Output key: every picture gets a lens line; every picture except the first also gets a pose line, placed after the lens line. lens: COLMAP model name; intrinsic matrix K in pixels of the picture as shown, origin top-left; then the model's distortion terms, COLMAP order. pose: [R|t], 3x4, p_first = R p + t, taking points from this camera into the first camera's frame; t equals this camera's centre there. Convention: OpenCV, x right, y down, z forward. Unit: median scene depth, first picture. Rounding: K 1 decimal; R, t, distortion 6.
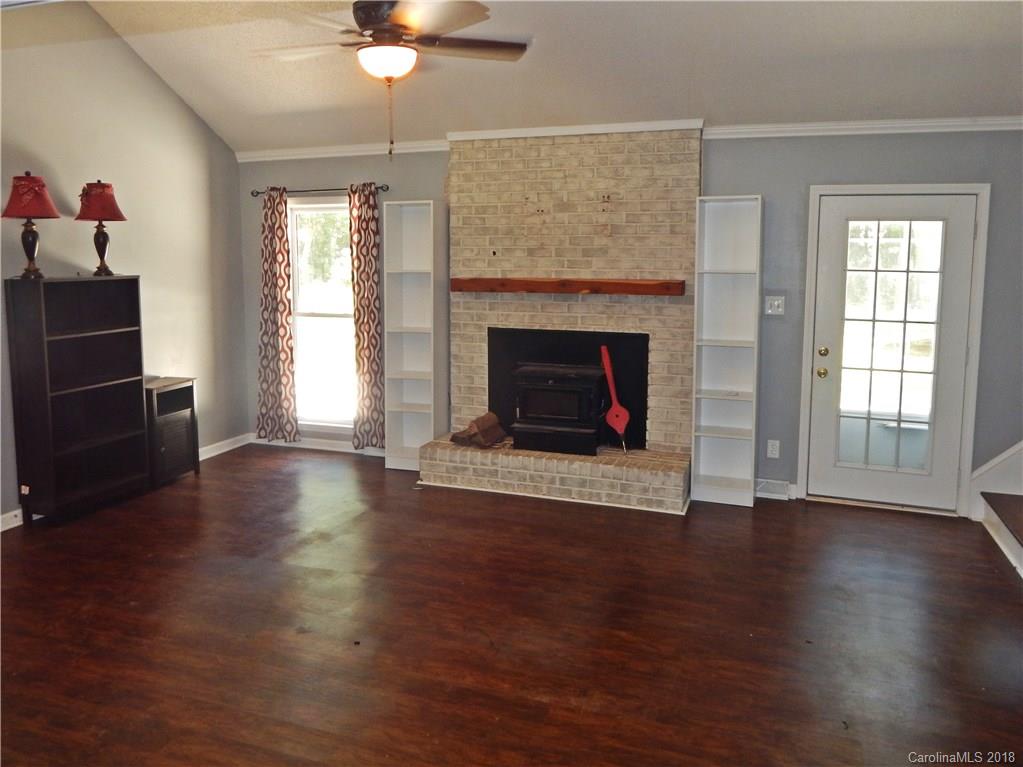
lens RADIAL K [[790.3, 0, 529.3], [0, 790.3, 320.1], [0, 0, 1]] dist [0.015717, -0.001421]
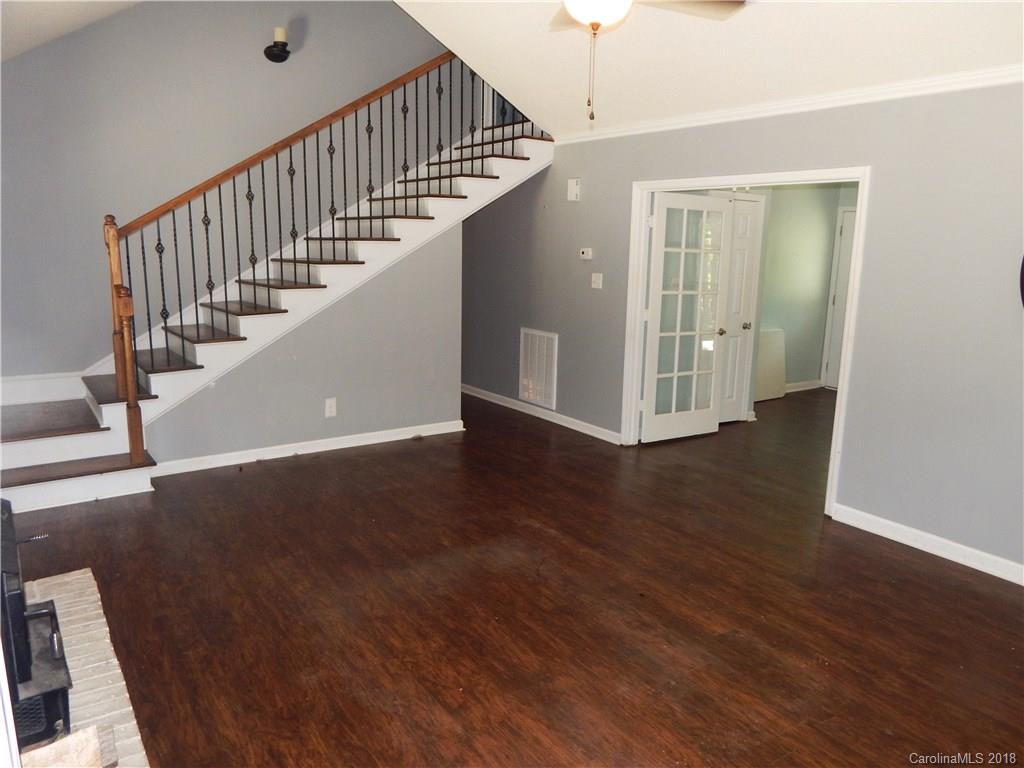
lens RADIAL K [[780.8, 0, 511.0], [0, 780.8, 385.3], [0, 0, 1]] dist [0.009538, 0.001171]
pose [[-0.799351, -0.127318, 0.587220, -0.389935], [0.039045, 0.964222, 0.262206, -0.097337], [-0.599594, 0.232522, -0.765781, 1.083840]]
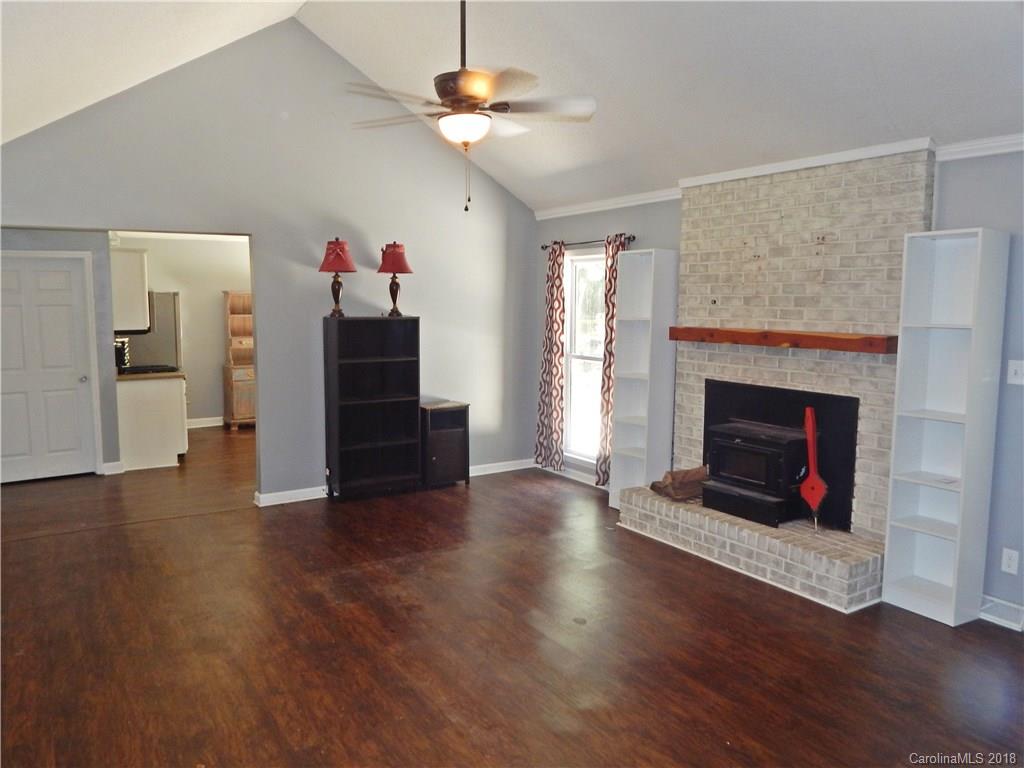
lens RADIAL K [[780.8, 0, 527.6], [0, 780.8, 372.2], [0, 0, 1]] dist [0.009538, 0.001171]
pose [[0.799033, 0.062832, -0.597995, 0.350540], [-0.061277, 0.997857, 0.022969, -0.007125], [0.598156, 0.018291, 0.801171, 0.108099]]
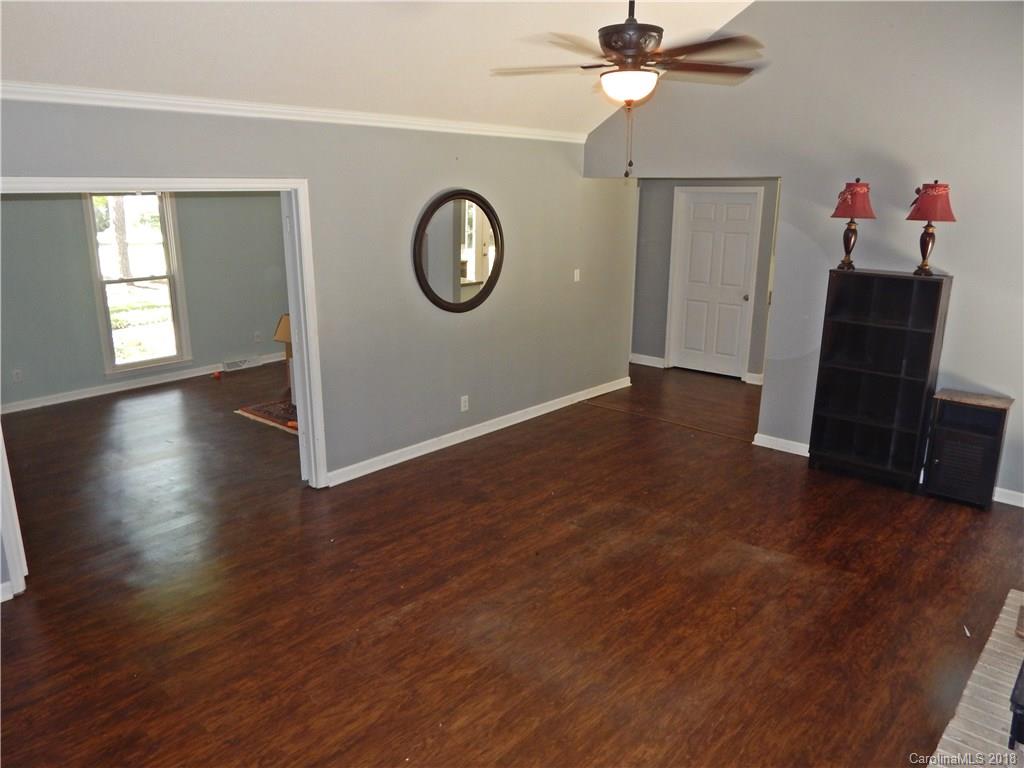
lens RADIAL K [[780.8, 0, 521.2], [0, 780.8, 384.6], [0, 0, 1]] dist [0.009538, 0.001171]
pose [[-0.352680, 0.232926, -0.906290, 0.536187], [-0.103073, 0.952960, 0.285032, -0.139860], [0.930050, 0.193939, -0.312081, 0.769522]]
